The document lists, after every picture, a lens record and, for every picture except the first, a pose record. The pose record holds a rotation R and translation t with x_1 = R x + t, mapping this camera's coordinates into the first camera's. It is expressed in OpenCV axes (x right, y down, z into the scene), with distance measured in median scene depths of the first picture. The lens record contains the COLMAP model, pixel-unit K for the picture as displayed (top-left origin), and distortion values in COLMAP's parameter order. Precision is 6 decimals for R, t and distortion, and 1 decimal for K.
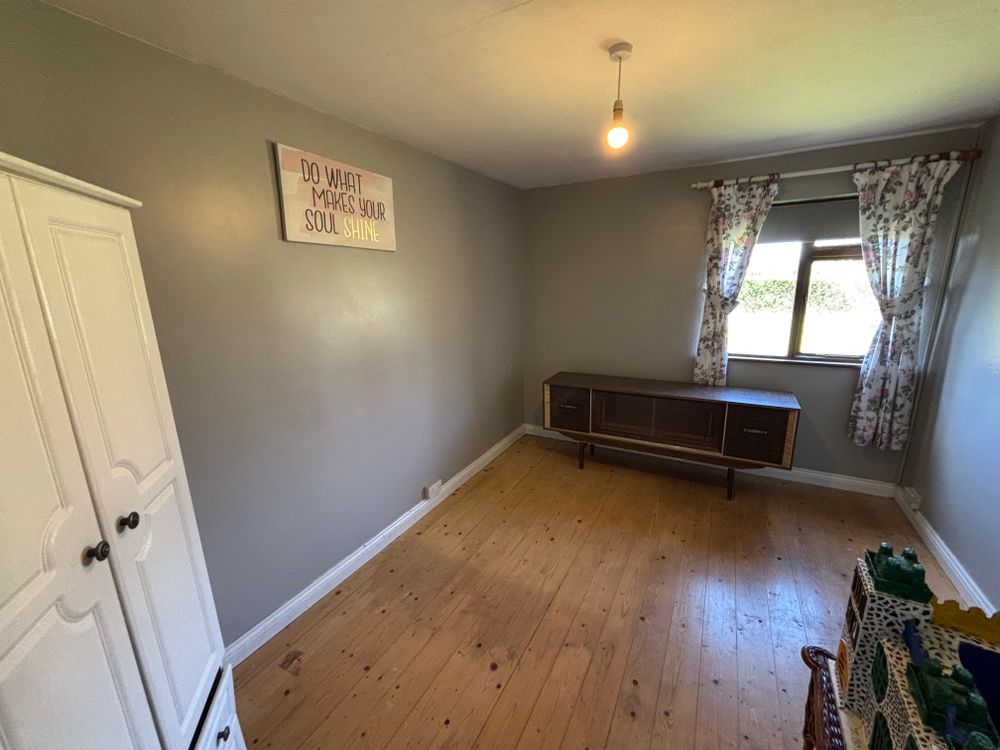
lens RADIAL K [[405.7, 0, 500.7], [0, 405.7, 372.7], [0, 0, 1]] dist [0.009934, -0.002044]
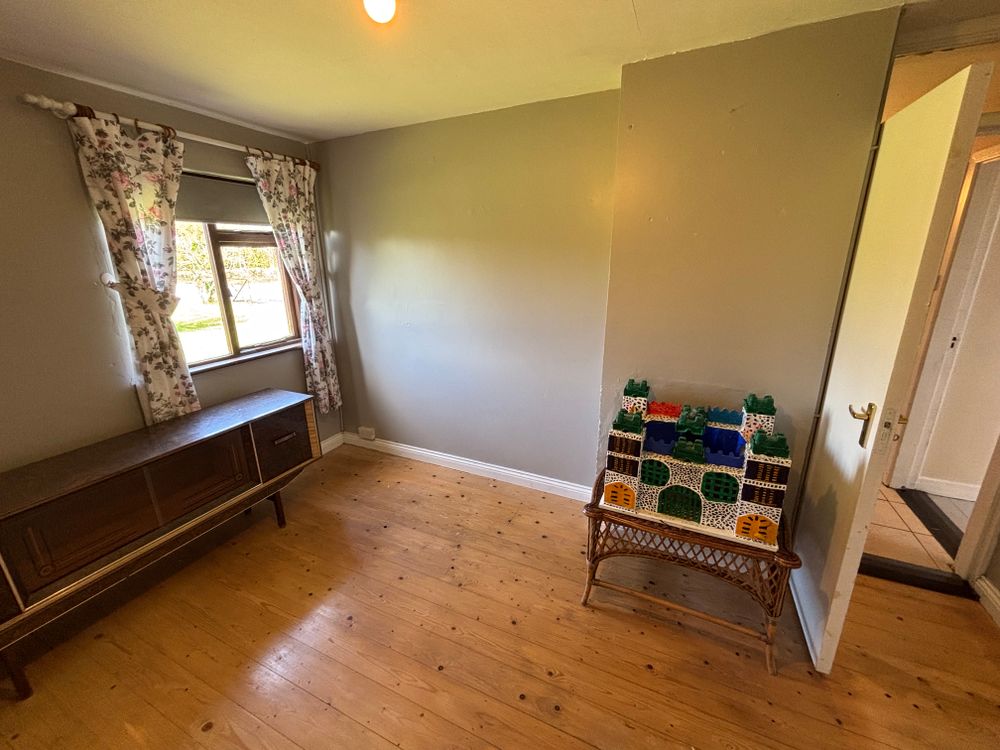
lens RADIAL K [[405.7, 0, 499.4], [0, 405.7, 371.6], [0, 0, 1]] dist [0.009934, -0.002044]
pose [[-0.066683, -0.250908, 0.965711, -0.214811], [0.244421, 0.934269, 0.259616, -0.103502], [-0.967374, 0.253352, -0.000972, 0.498508]]
